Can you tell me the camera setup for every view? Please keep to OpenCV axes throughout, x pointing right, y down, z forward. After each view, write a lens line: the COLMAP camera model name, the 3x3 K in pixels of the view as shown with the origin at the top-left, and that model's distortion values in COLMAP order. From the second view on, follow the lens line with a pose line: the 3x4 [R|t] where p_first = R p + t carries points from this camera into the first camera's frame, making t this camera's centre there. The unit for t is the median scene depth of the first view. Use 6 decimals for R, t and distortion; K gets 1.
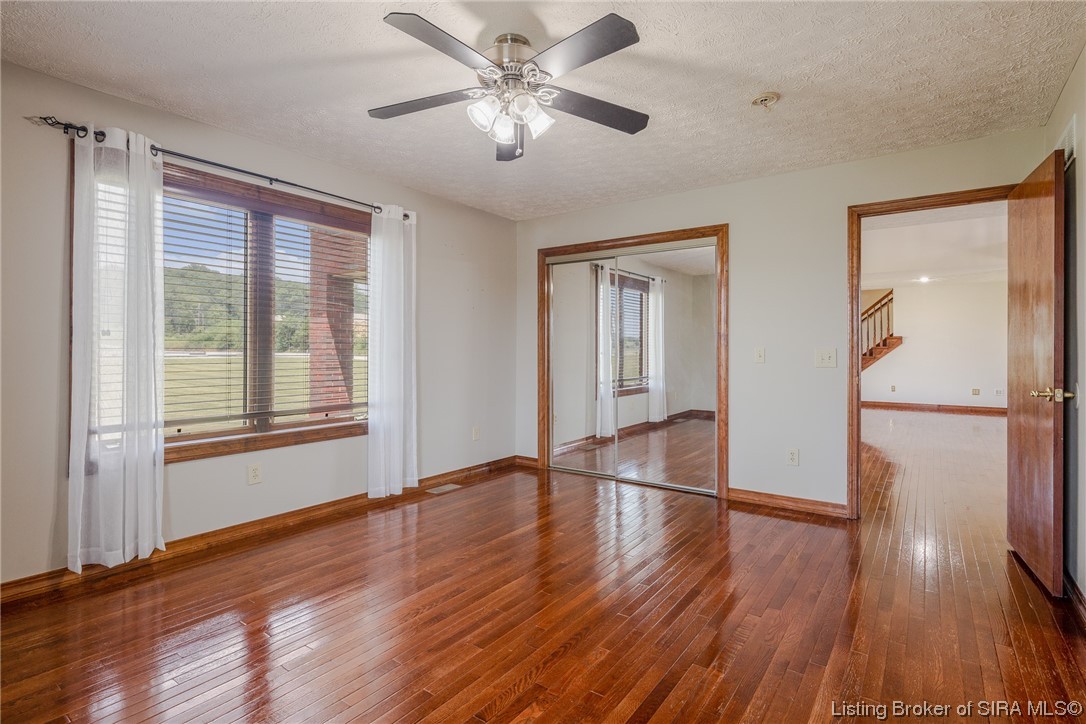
lens RADIAL K [[529.6, 0, 552.9], [0, 529.6, 352.6], [0, 0, 1]] dist [0.002115, -0.003619]
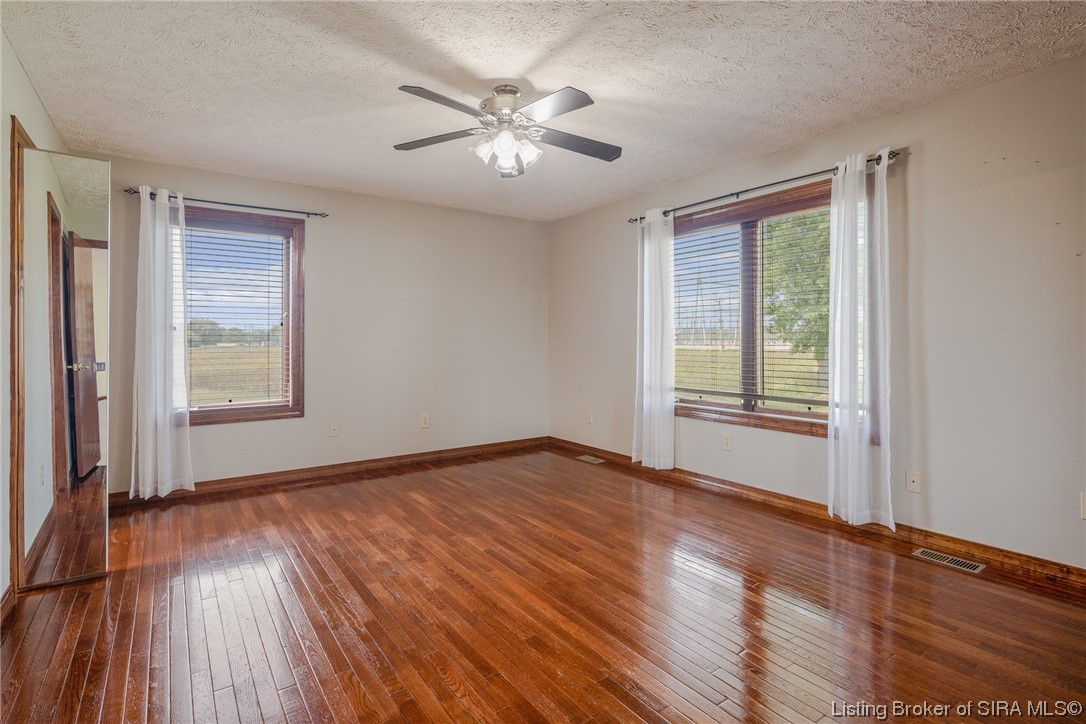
lens RADIAL K [[529.6, 0, 558.1], [0, 529.6, 343.9], [0, 0, 1]] dist [0.002115, -0.003619]
pose [[-0.315992, 0.002694, -0.948758, 0.771956], [0.000816, 0.999996, 0.002568, -0.000282], [0.948762, 0.000037, -0.315993, 1.099019]]
